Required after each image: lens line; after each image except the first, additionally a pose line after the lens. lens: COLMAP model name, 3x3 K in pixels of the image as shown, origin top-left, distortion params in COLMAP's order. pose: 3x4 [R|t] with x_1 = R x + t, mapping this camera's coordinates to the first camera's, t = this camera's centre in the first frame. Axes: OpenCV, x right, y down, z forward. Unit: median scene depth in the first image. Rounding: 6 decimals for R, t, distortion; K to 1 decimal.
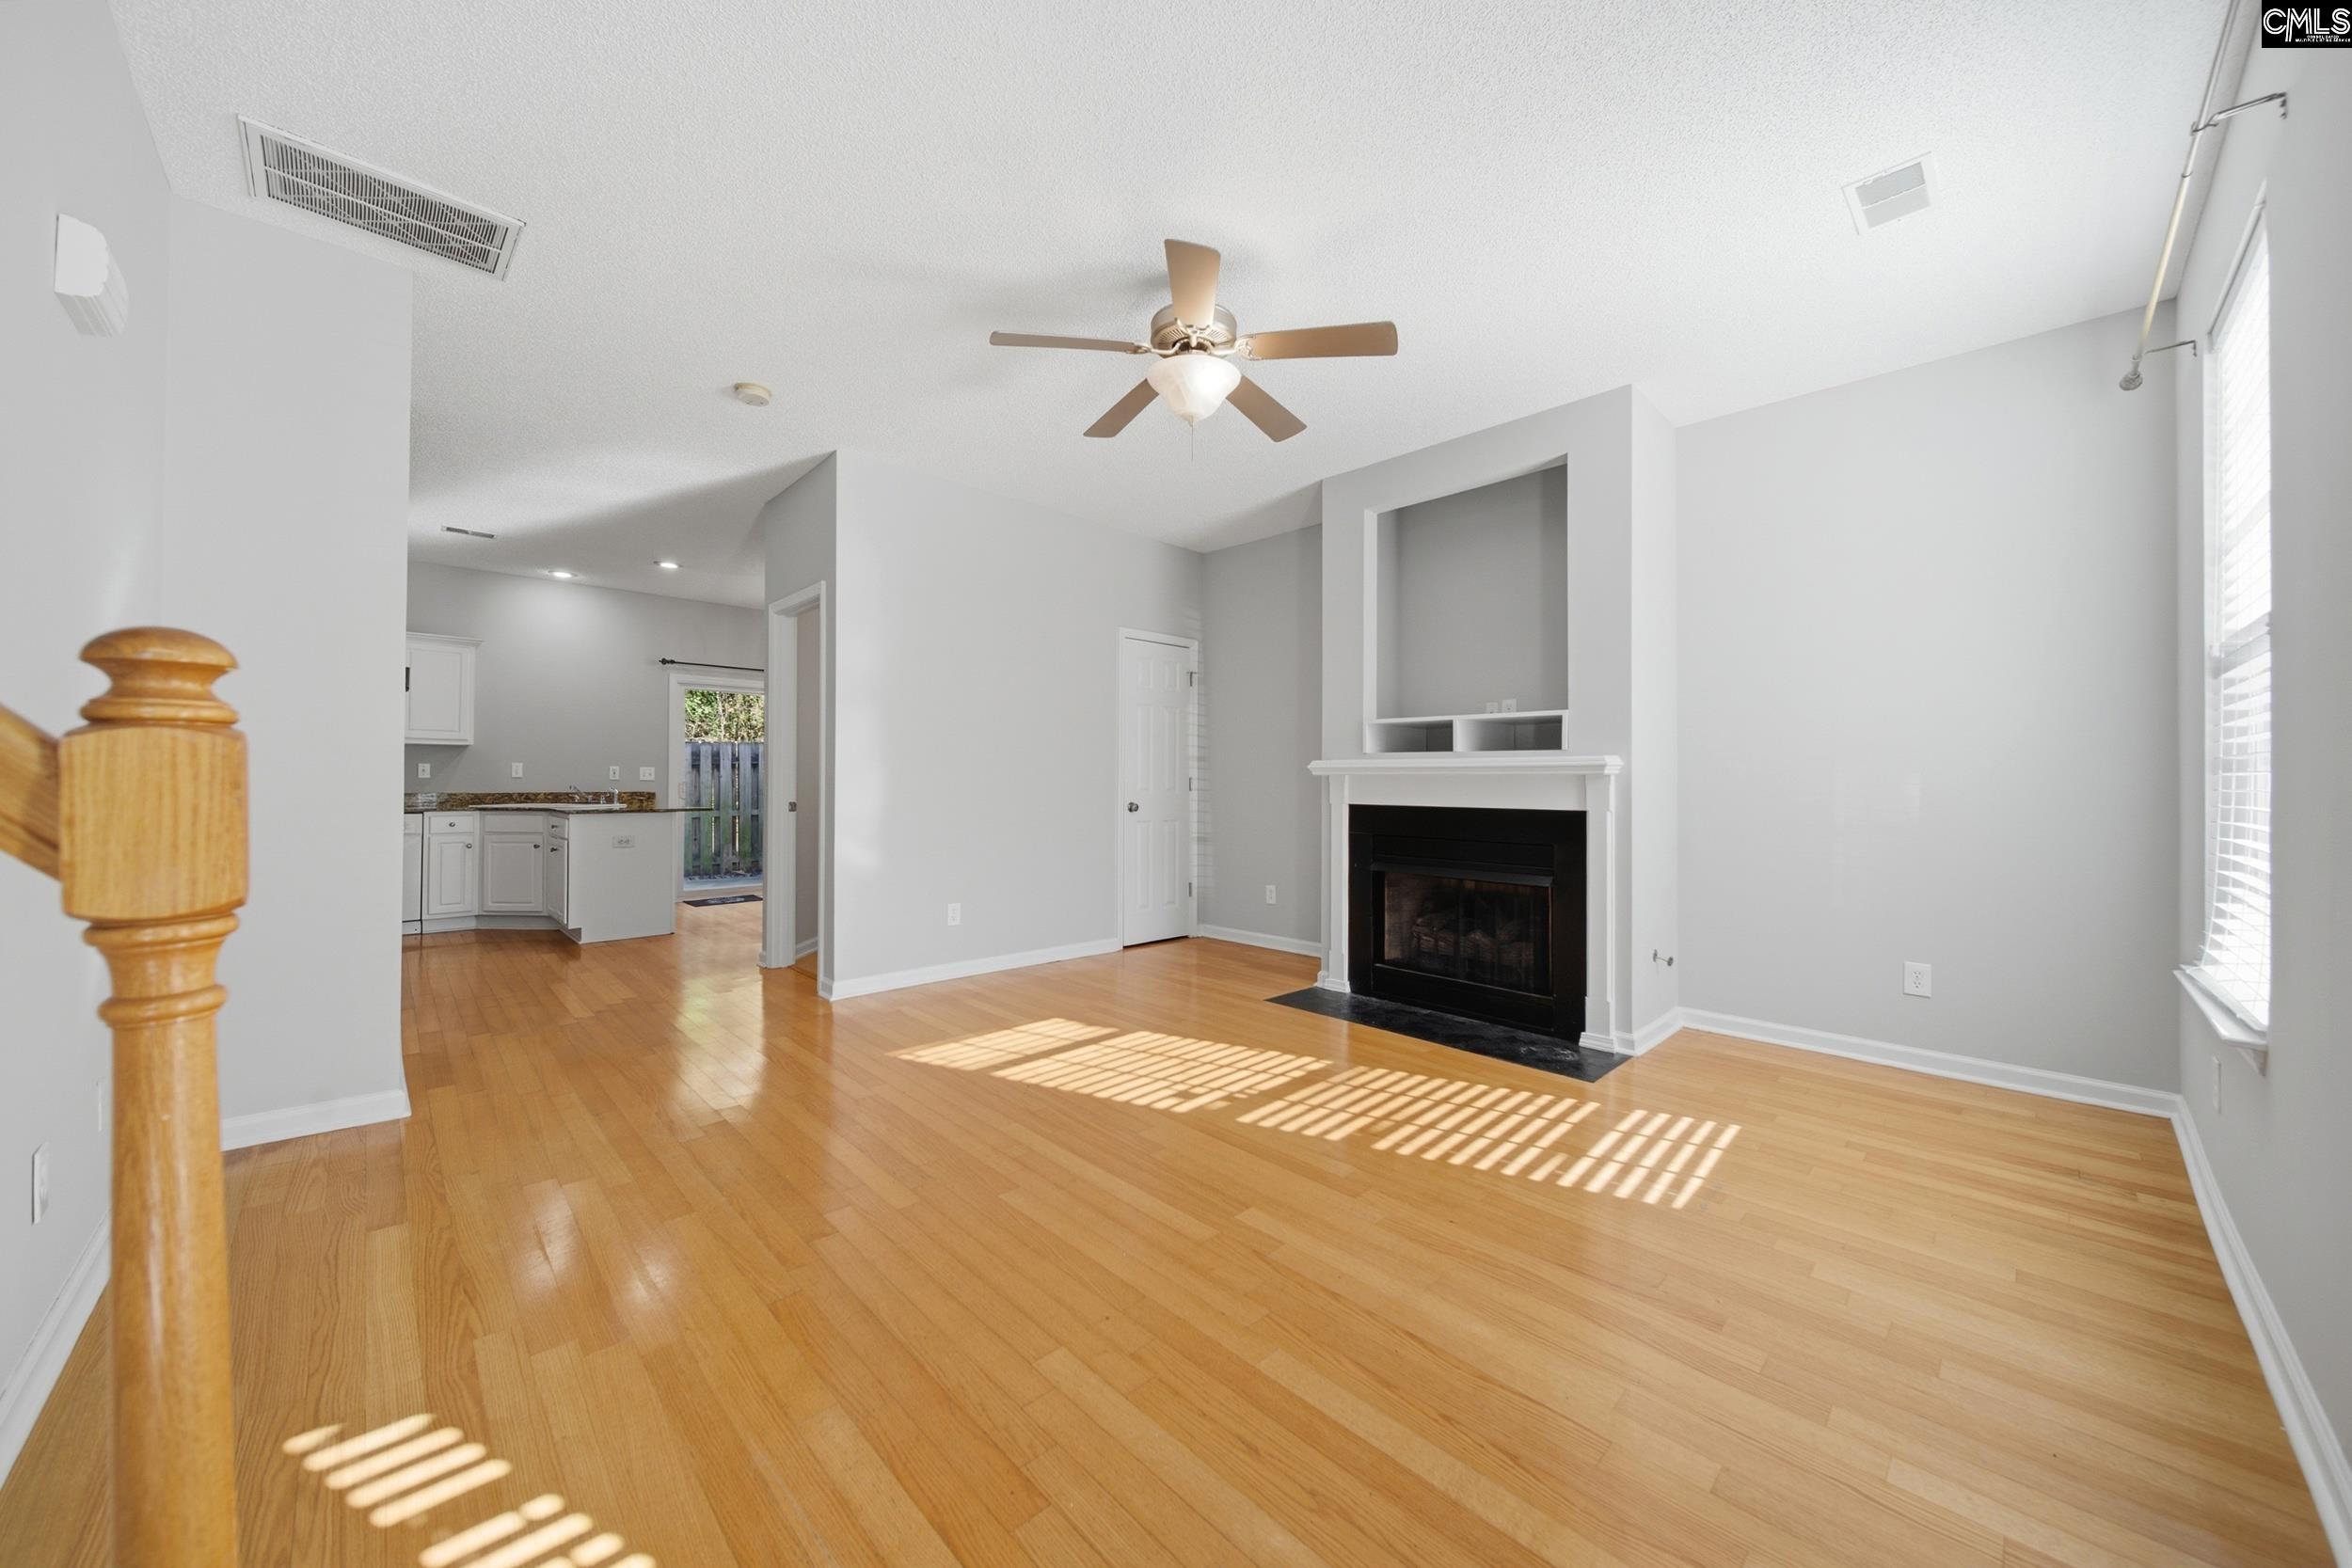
lens RADIAL K [[829.2, 0, 1171.6], [0, 829.2, 781.8], [0, 0, 1]] dist [-0.001927, -0.000507]
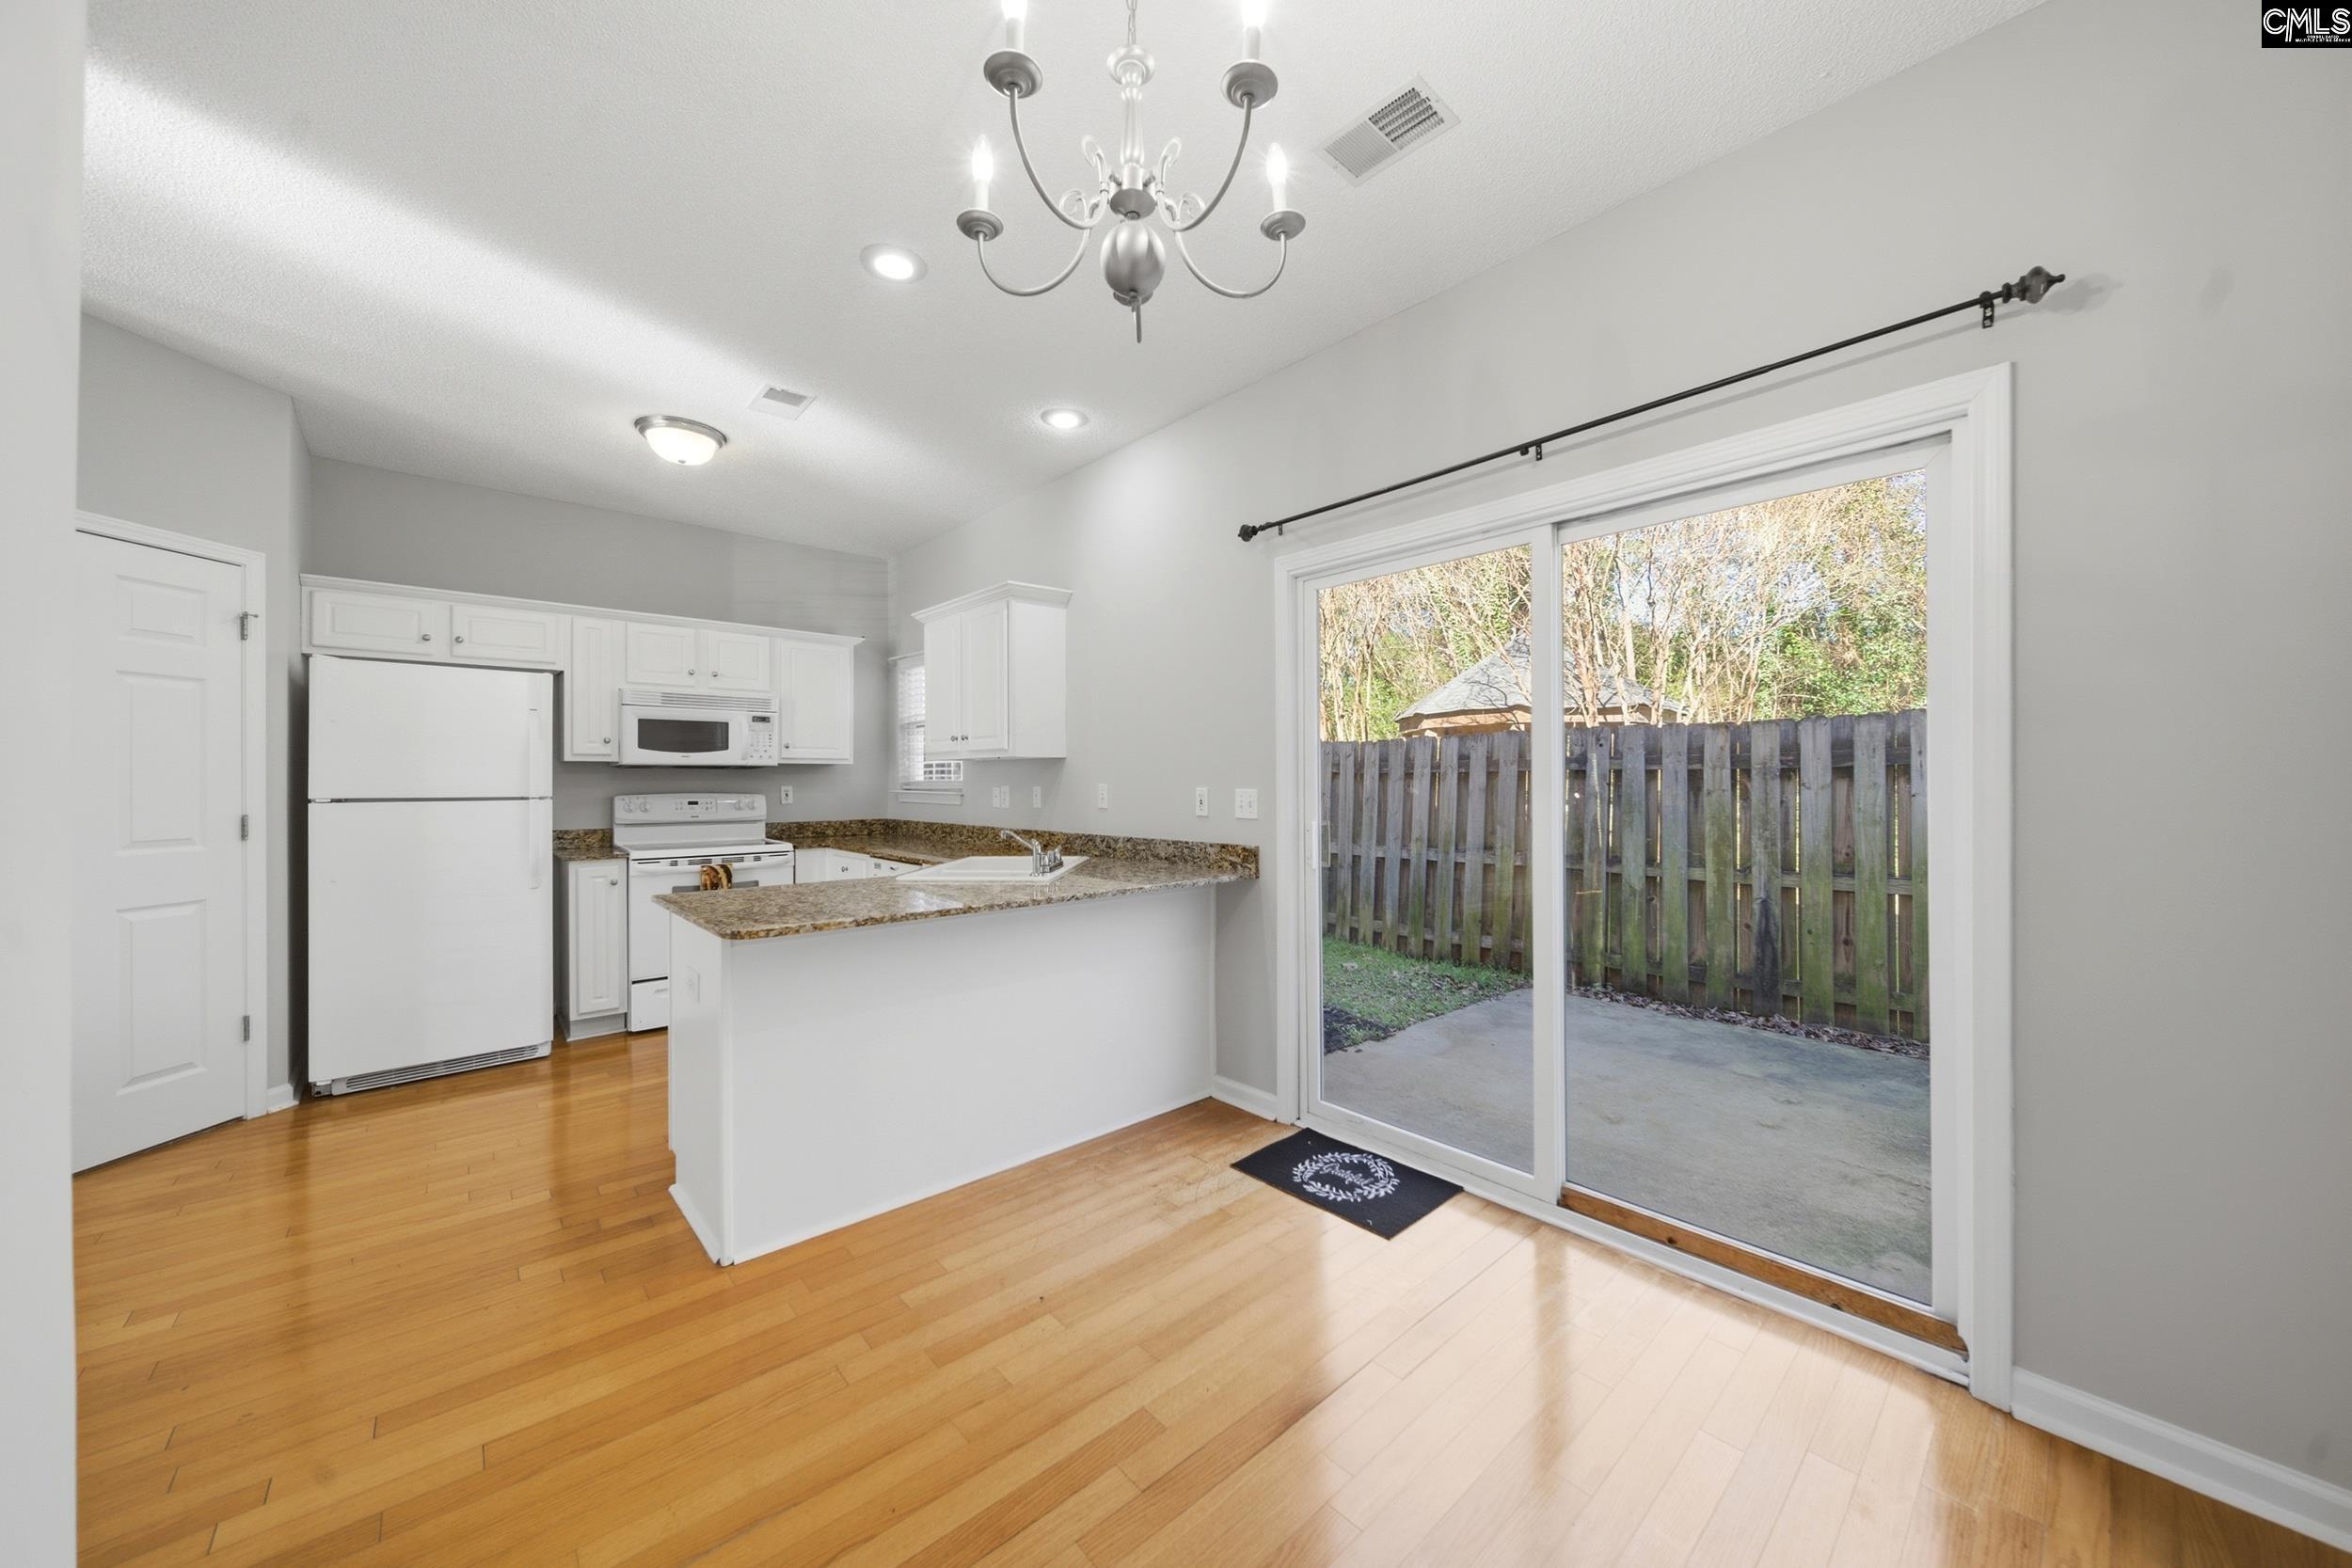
lens RADIAL K [[829.2, 0, 1171.6], [0, 829.2, 781.8], [0, 0, 1]] dist [-0.001927, -0.000507]
pose [[-0.038920, -0.007613, -0.999213, -0.198843], [0.004998, 0.999957, -0.007814, -0.017661], [0.999230, -0.005299, -0.038881, 0.975088]]
